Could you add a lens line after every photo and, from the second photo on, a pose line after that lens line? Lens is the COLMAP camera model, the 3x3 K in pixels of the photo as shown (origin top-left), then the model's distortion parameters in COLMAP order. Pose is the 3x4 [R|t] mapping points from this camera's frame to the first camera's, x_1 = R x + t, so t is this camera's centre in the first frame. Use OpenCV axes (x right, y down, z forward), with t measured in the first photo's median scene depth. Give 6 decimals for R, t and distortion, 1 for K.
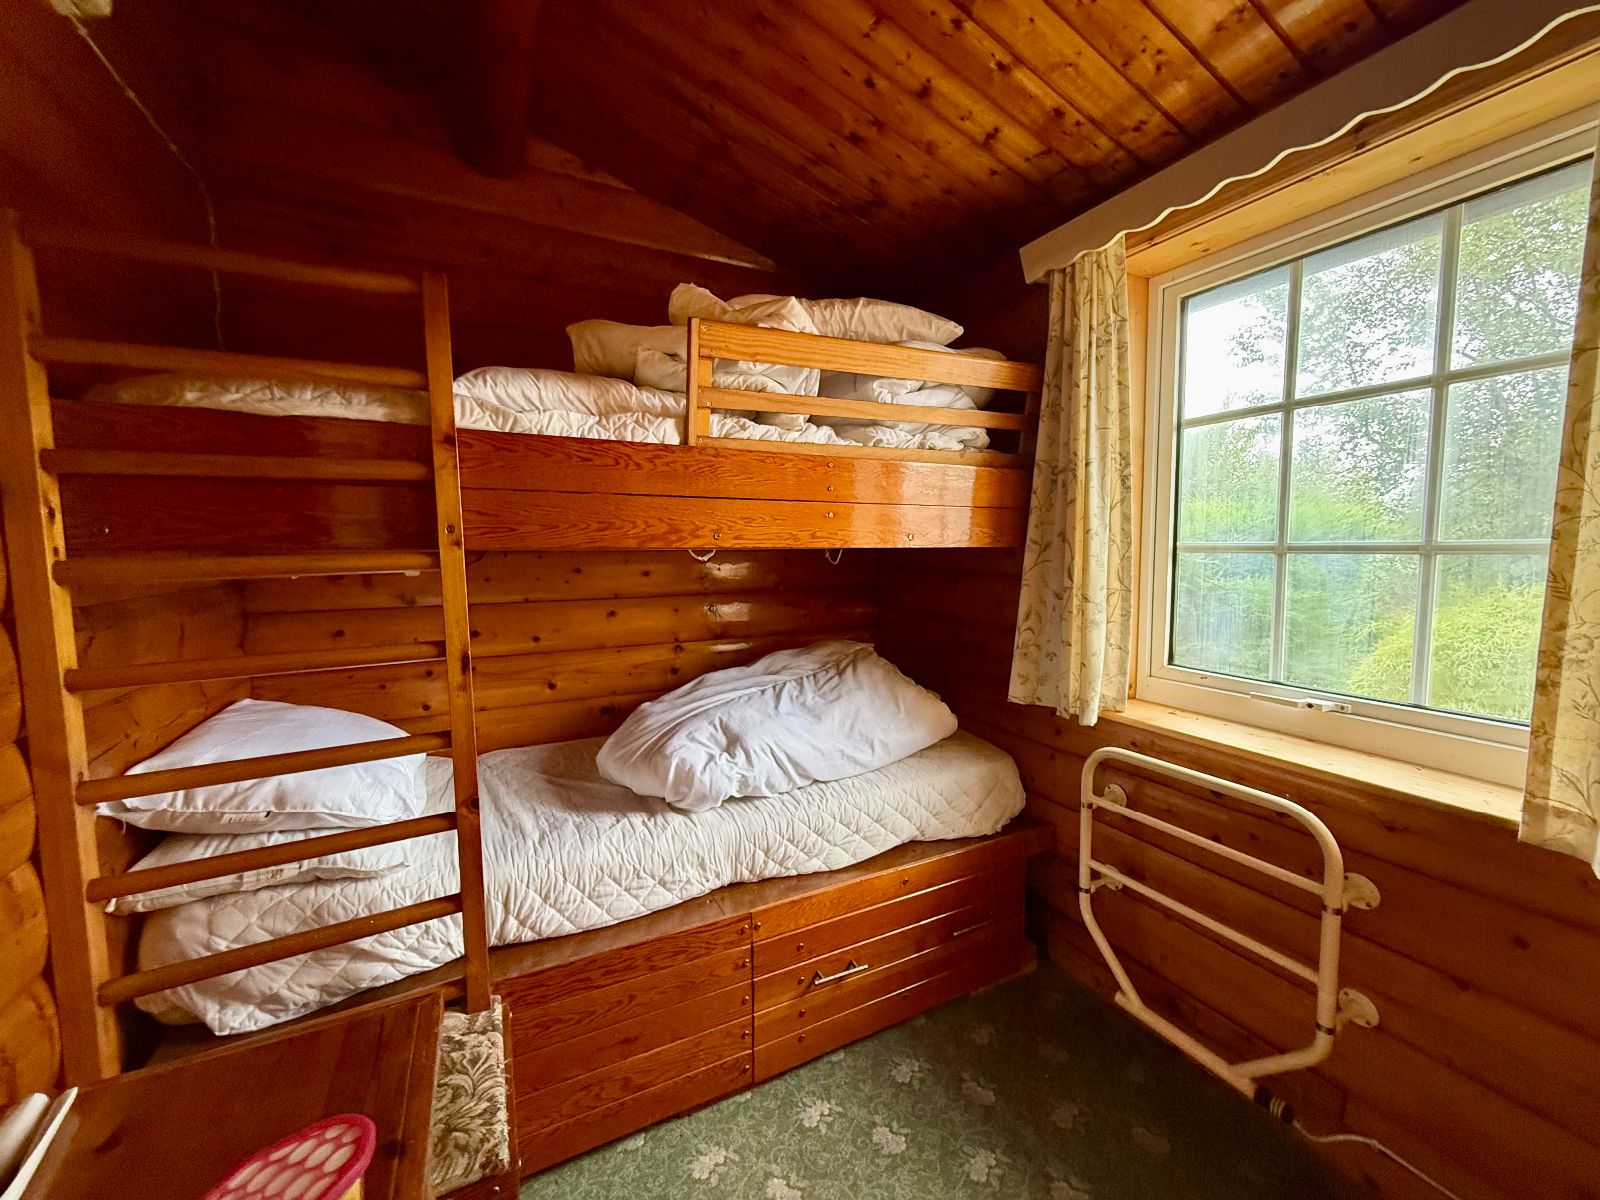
lens RADIAL K [[642.6, 0, 808.2], [0, 642.6, 598.2], [0, 0, 1]] dist [-0.017534, 0.008026]
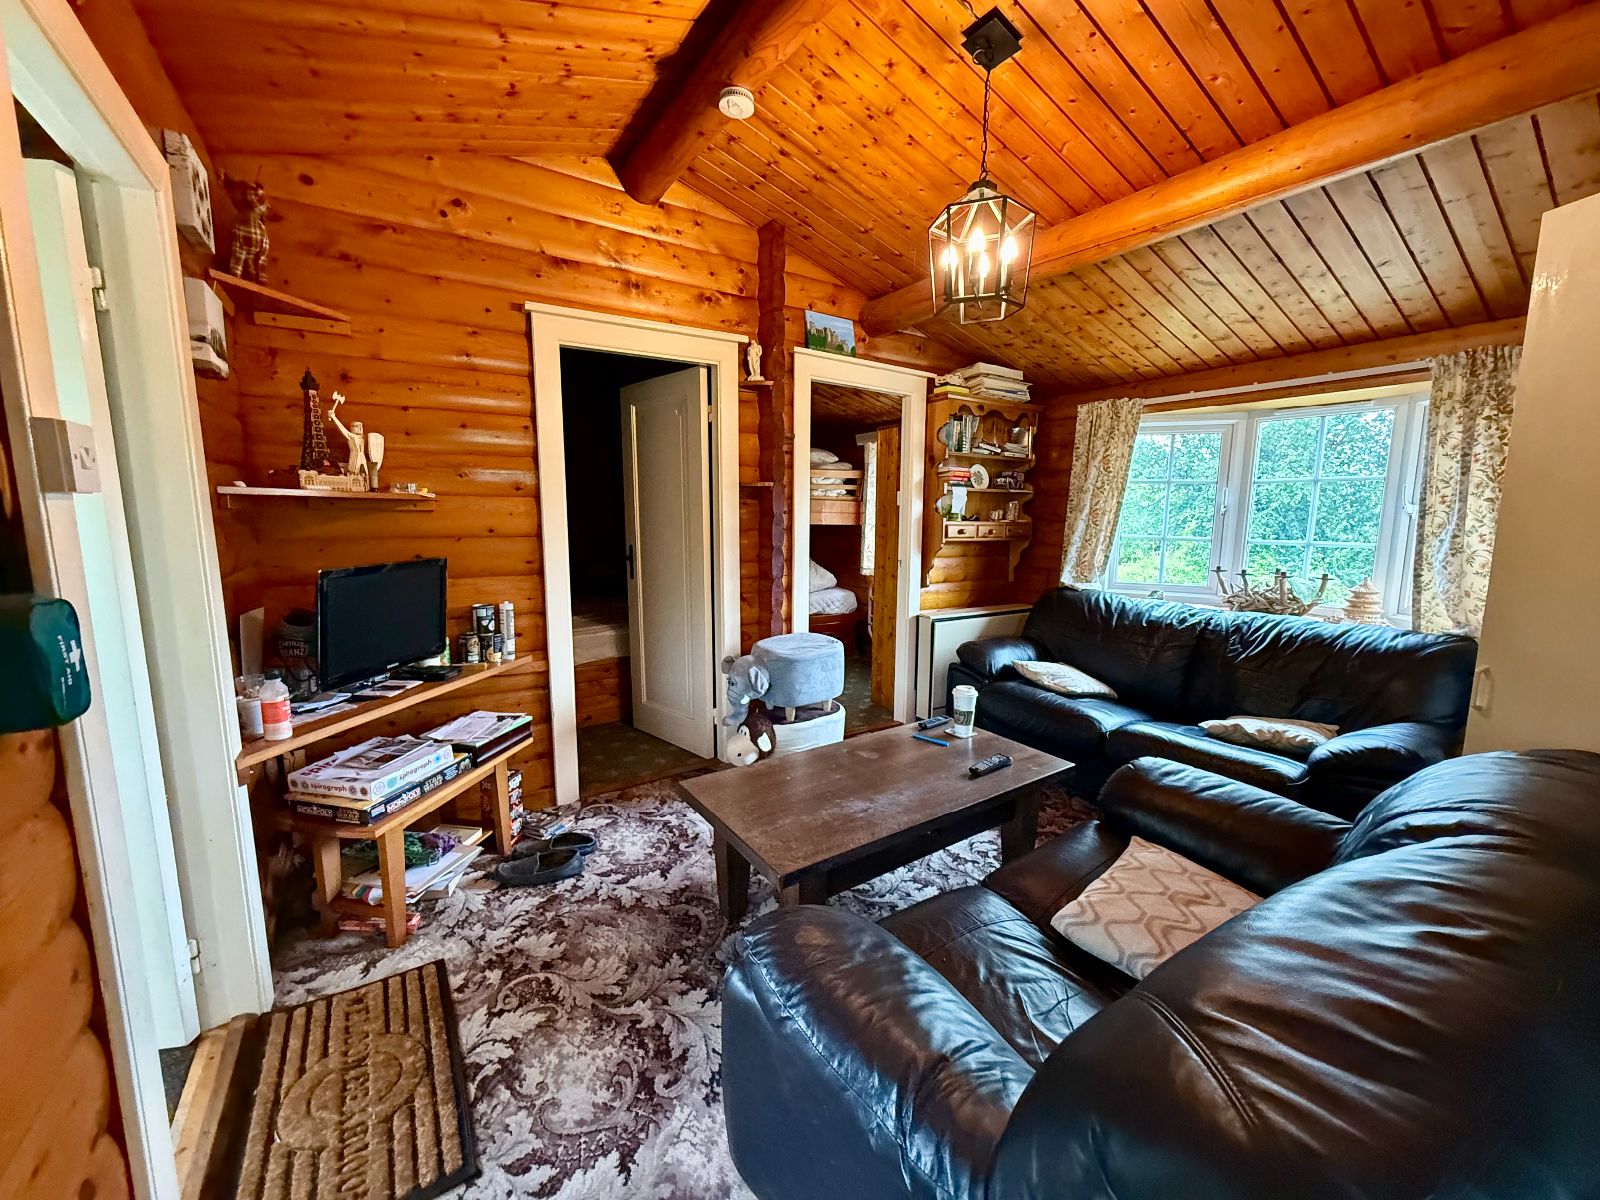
lens RADIAL K [[638.3, 0, 806.0], [0, 638.3, 598.1], [0, 0, 1]] dist [0.000794, -0.000572]
pose [[0.993497, -0.001512, 0.113853, -0.292223], [-0.003503, 0.999033, 0.043835, 0.145597], [-0.113809, -0.043948, 0.992530, -2.195703]]
